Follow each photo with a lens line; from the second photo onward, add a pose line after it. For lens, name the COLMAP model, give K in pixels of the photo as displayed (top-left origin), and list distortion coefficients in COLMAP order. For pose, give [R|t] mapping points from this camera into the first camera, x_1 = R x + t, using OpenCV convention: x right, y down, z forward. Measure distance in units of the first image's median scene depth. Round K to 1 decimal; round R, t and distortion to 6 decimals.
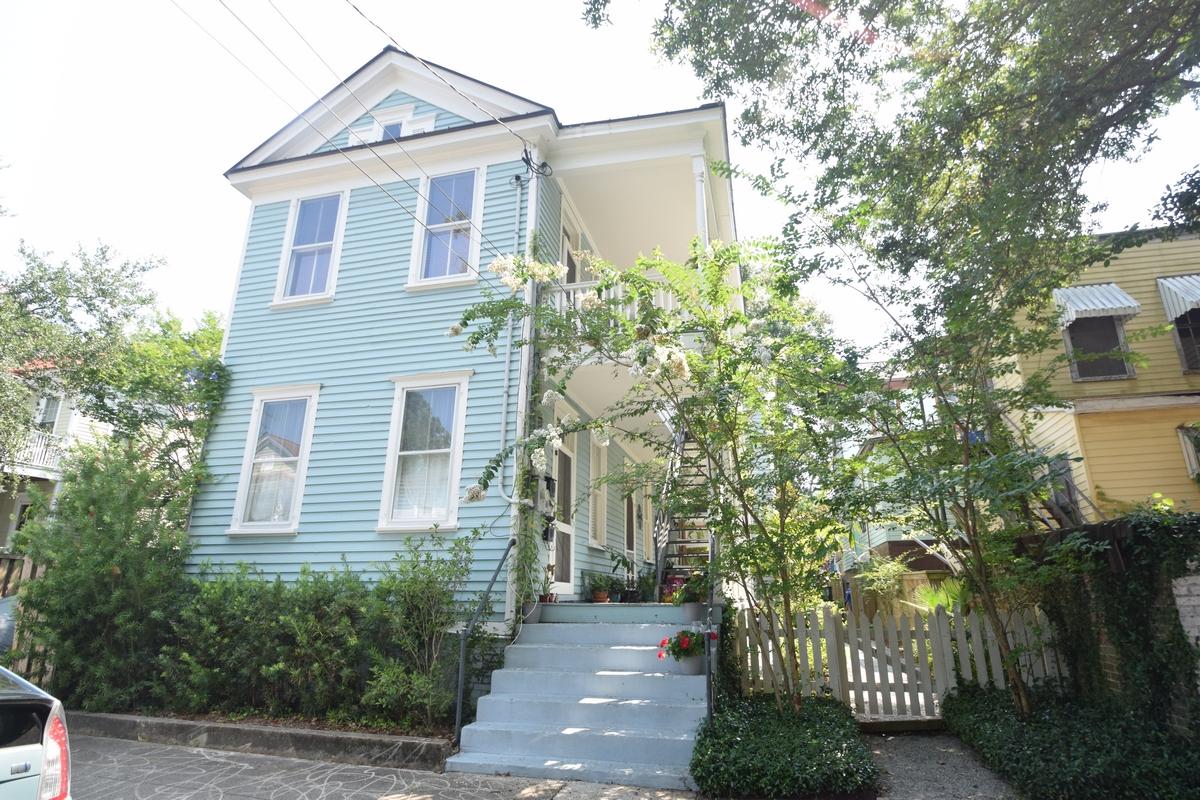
lens RADIAL K [[639.7, 0, 600.0], [0, 639.7, 400.0], [0, 0, 1]] dist [0.000377, 0.000042]
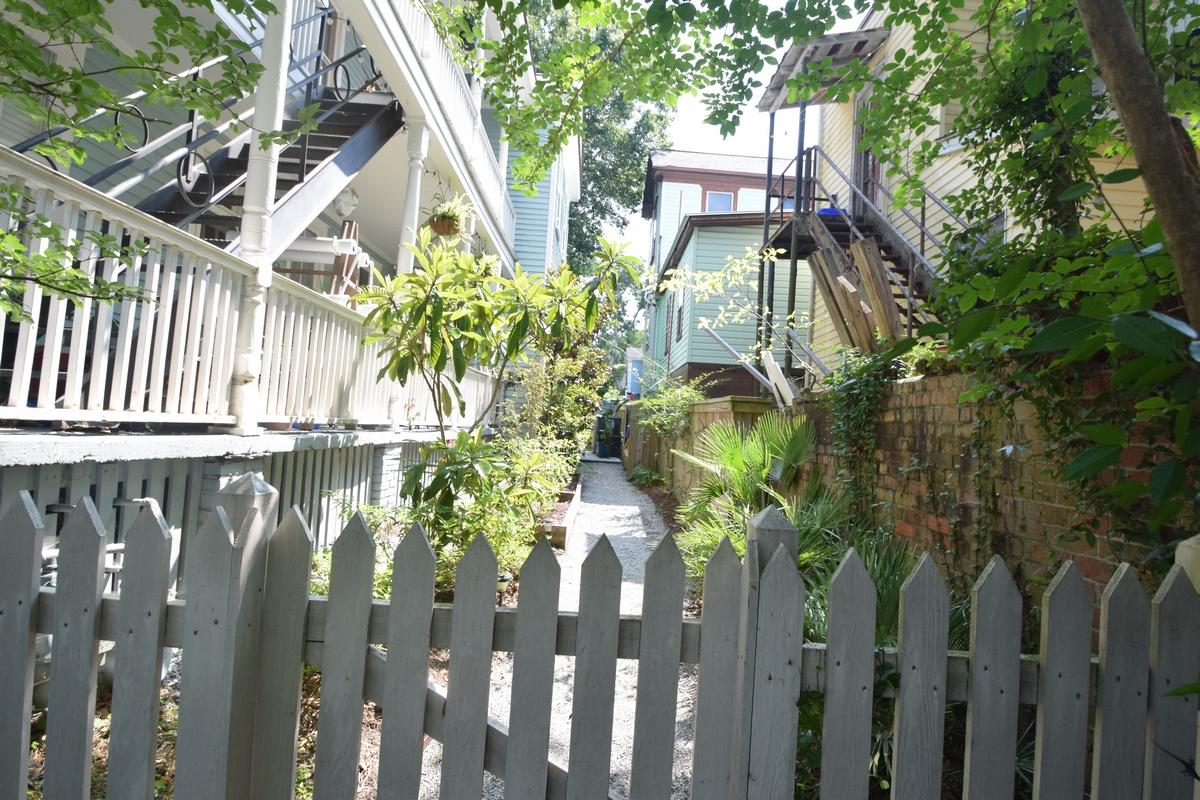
lens RADIAL K [[639.7, 0, 600.0], [0, 639.7, 400.0], [0, 0, 1]] dist [0.000377, 0.000042]
pose [[0.963341, 0.074336, 0.257777, 0.230236], [-0.139450, 0.959589, 0.244423, 0.133197], [-0.229191, -0.271410, 0.934777, 0.454046]]
